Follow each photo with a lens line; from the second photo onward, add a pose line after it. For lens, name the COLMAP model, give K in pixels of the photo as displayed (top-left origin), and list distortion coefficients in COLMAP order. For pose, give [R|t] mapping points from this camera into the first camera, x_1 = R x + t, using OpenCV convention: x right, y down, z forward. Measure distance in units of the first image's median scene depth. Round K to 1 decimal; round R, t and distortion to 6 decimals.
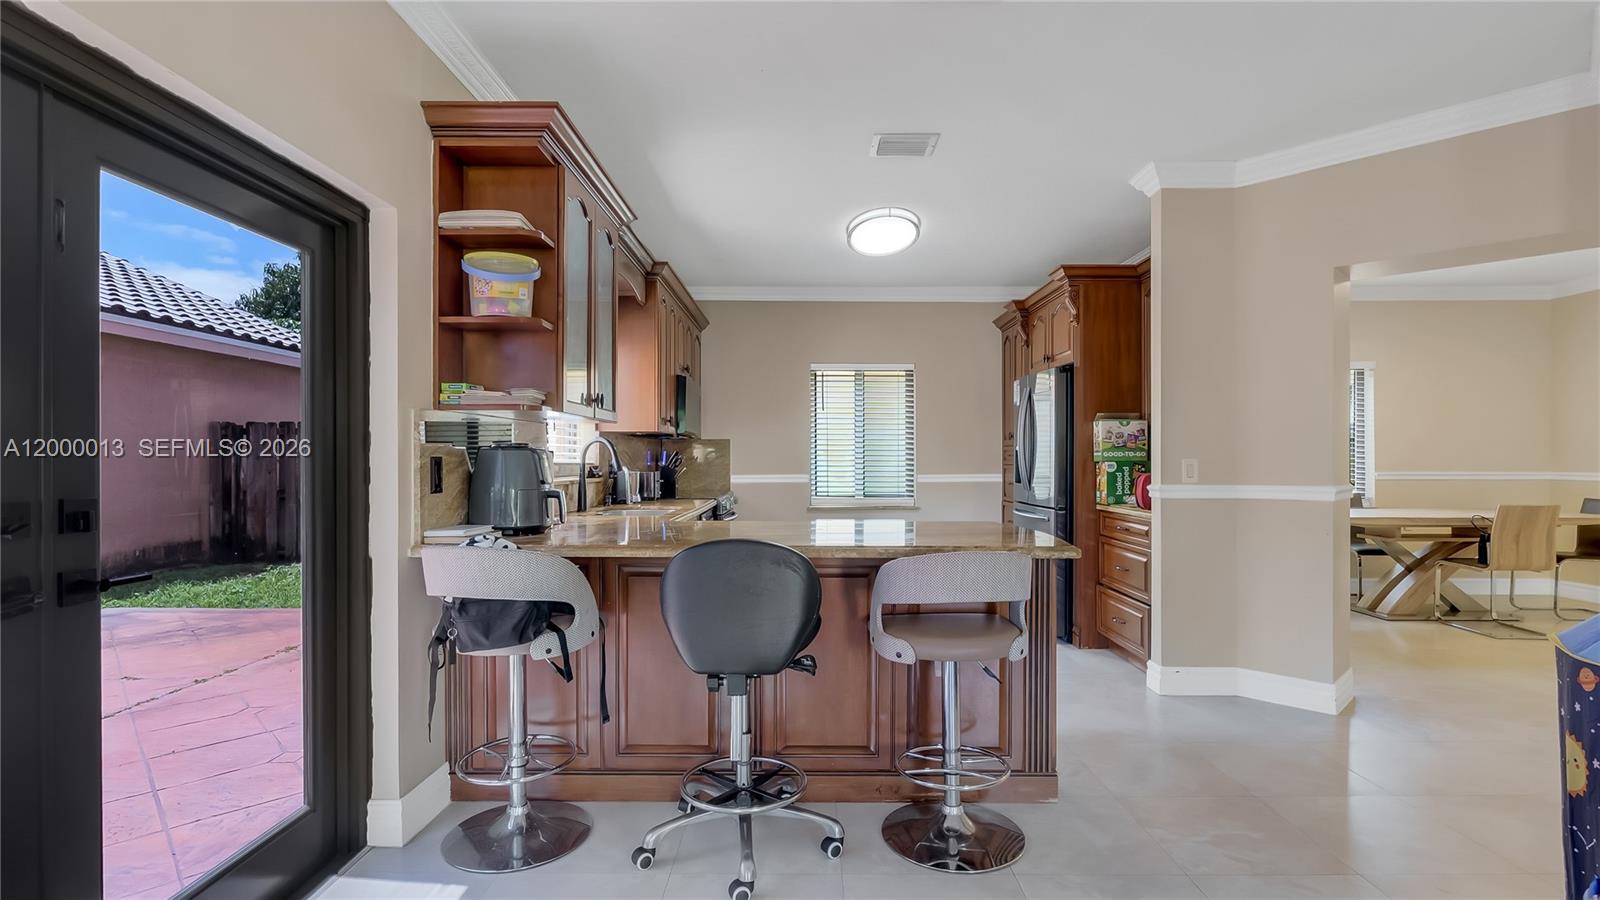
lens RADIAL K [[744.3, 0, 795.3], [0, 744.3, 458.6], [0, 0, 1]] dist [0.003242, 0.000640]
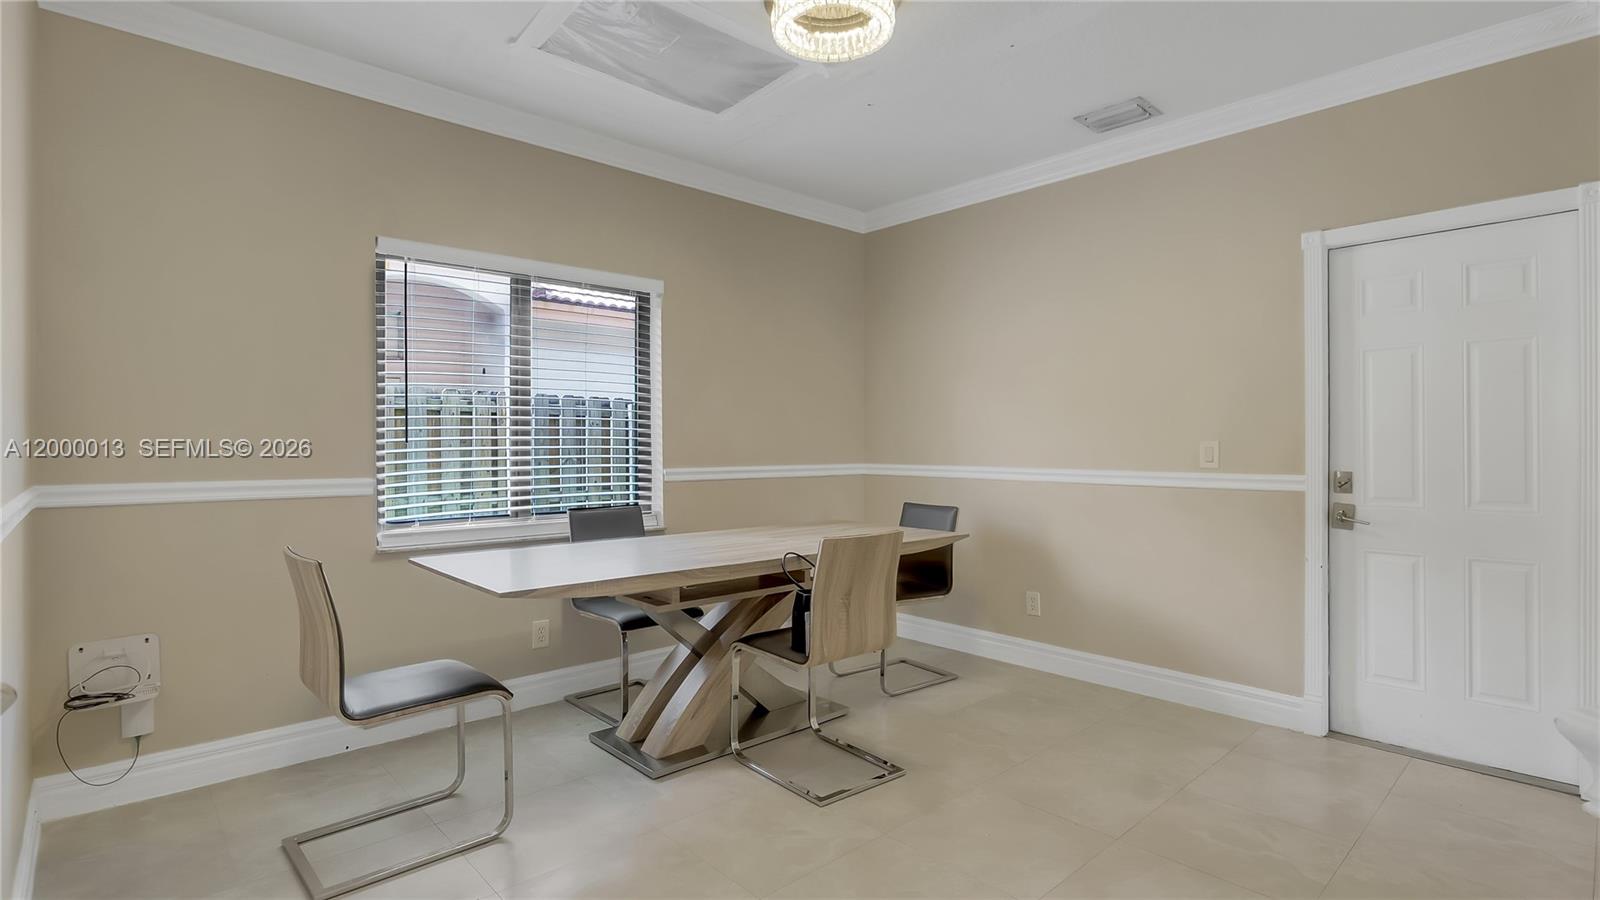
lens RADIAL K [[744.3, 0, 799.7], [0, 744.3, 449.6], [0, 0, 1]] dist [0.003242, 0.000640]
pose [[0.729733, -0.003683, 0.683722, 0.522409], [0.001391, 0.999991, 0.003902, 0.001387], [-0.683731, -0.001897, 0.729732, 0.572326]]
